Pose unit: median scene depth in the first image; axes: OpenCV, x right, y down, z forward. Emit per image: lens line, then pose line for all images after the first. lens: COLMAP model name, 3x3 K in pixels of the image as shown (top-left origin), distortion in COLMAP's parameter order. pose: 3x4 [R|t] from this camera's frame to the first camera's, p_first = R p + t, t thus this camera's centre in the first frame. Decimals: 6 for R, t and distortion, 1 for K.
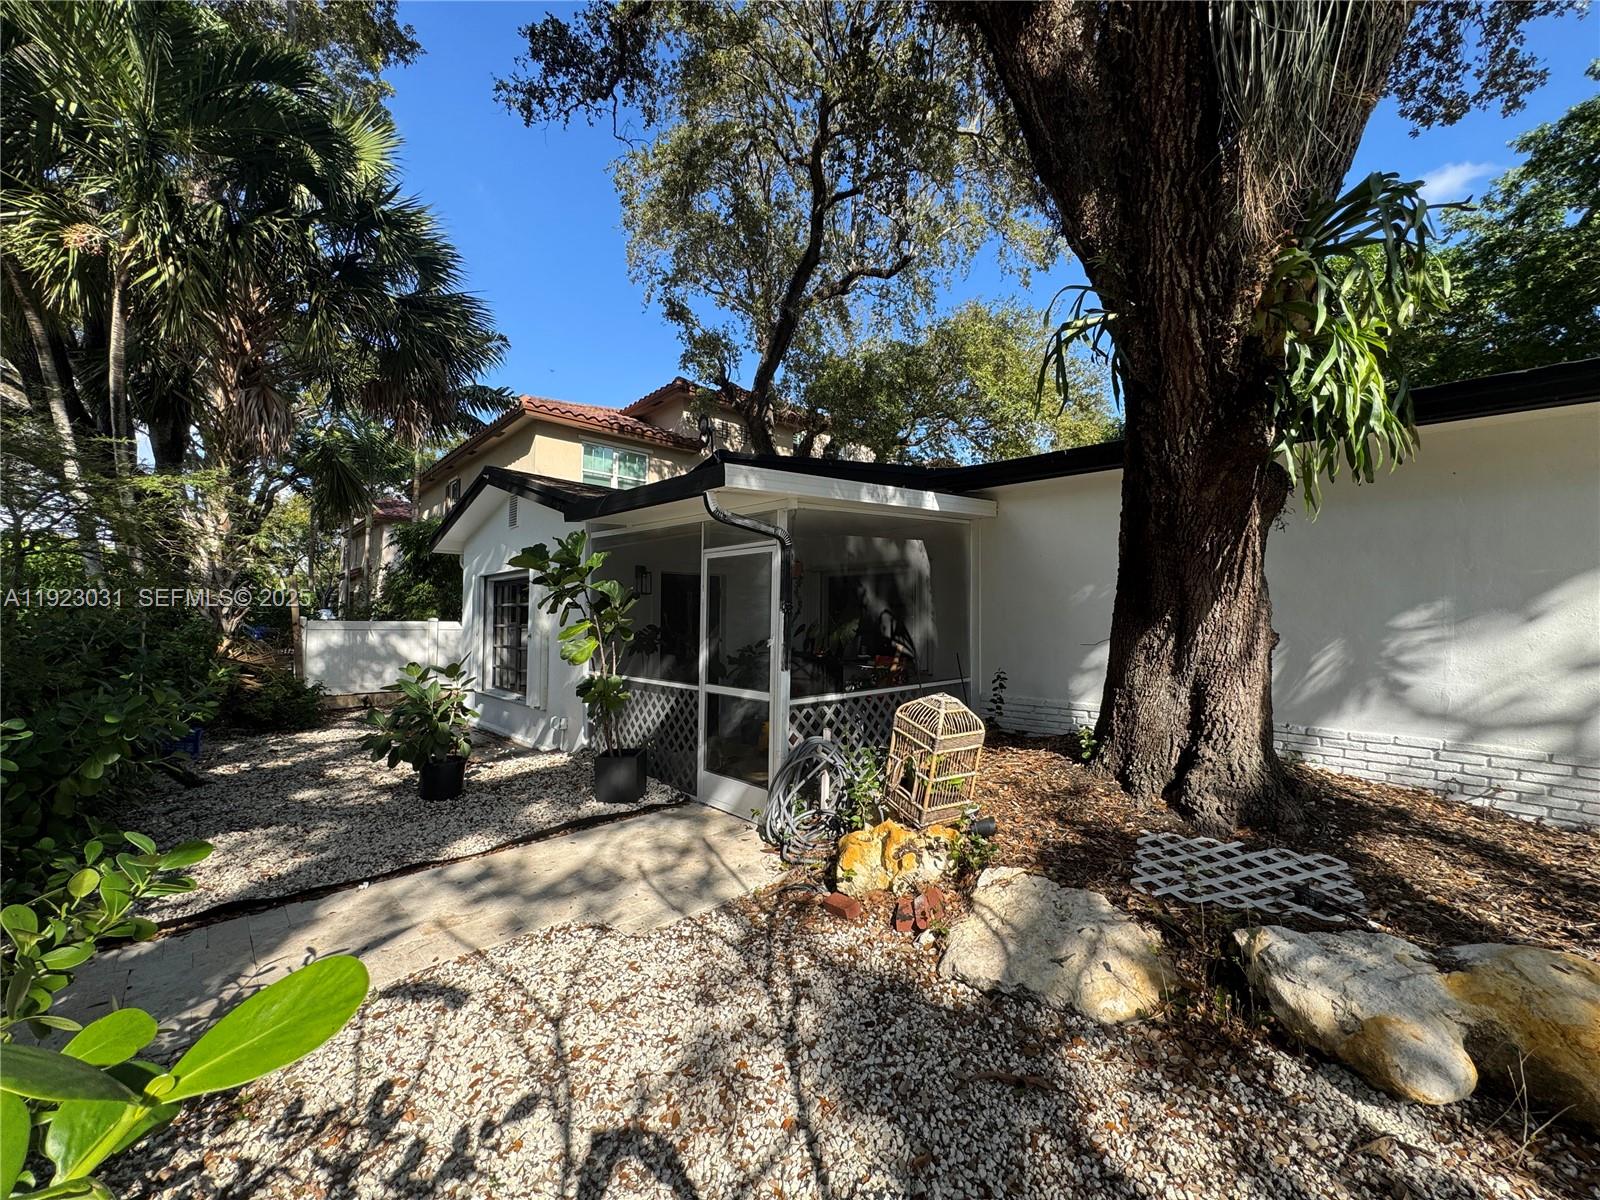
lens RADIAL K [[639.6, 0, 799.4], [0, 639.6, 598.2], [0, 0, 1]] dist [-0.001350, 0.000235]
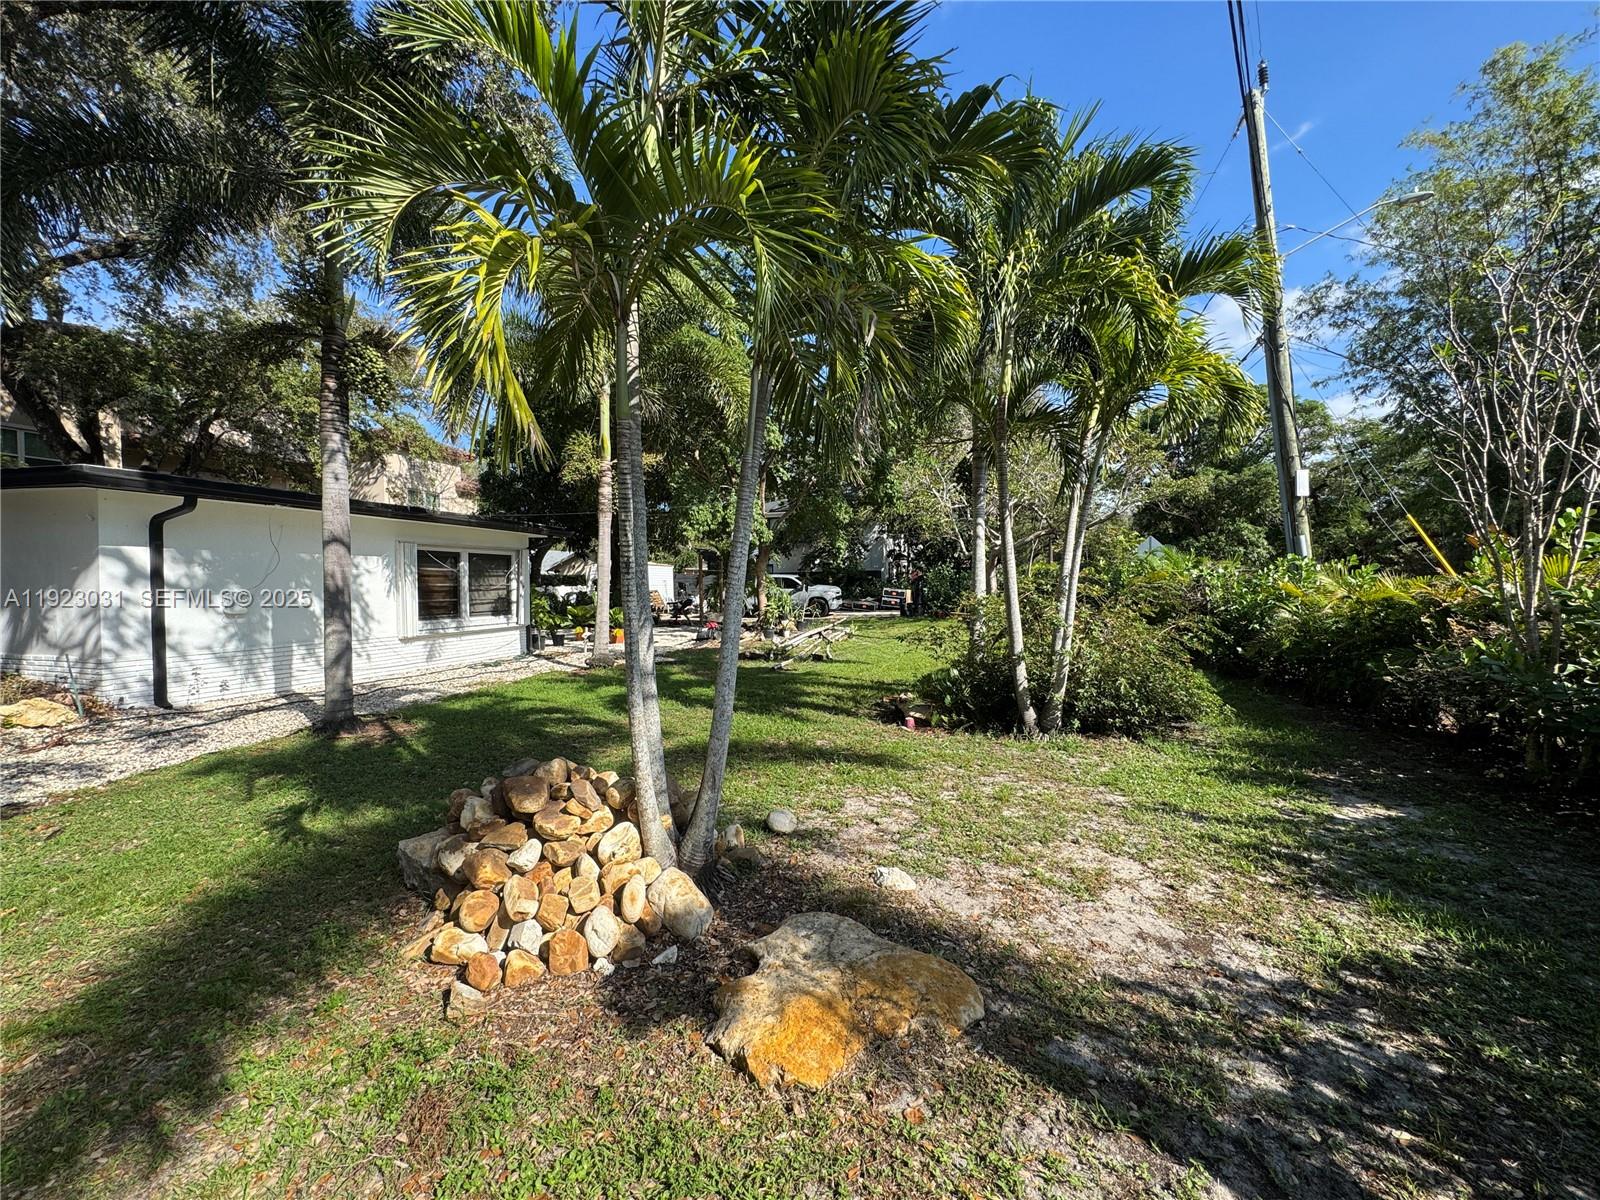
lens RADIAL K [[639.6, 0, 799.4], [0, 639.6, 598.2], [0, 0, 1]] dist [-0.001350, 0.000235]
pose [[0.863316, -0.033323, 0.503562, 1.090288], [0.000397, 0.997862, 0.065352, -0.042867], [-0.504663, -0.056219, 0.861484, -0.961786]]
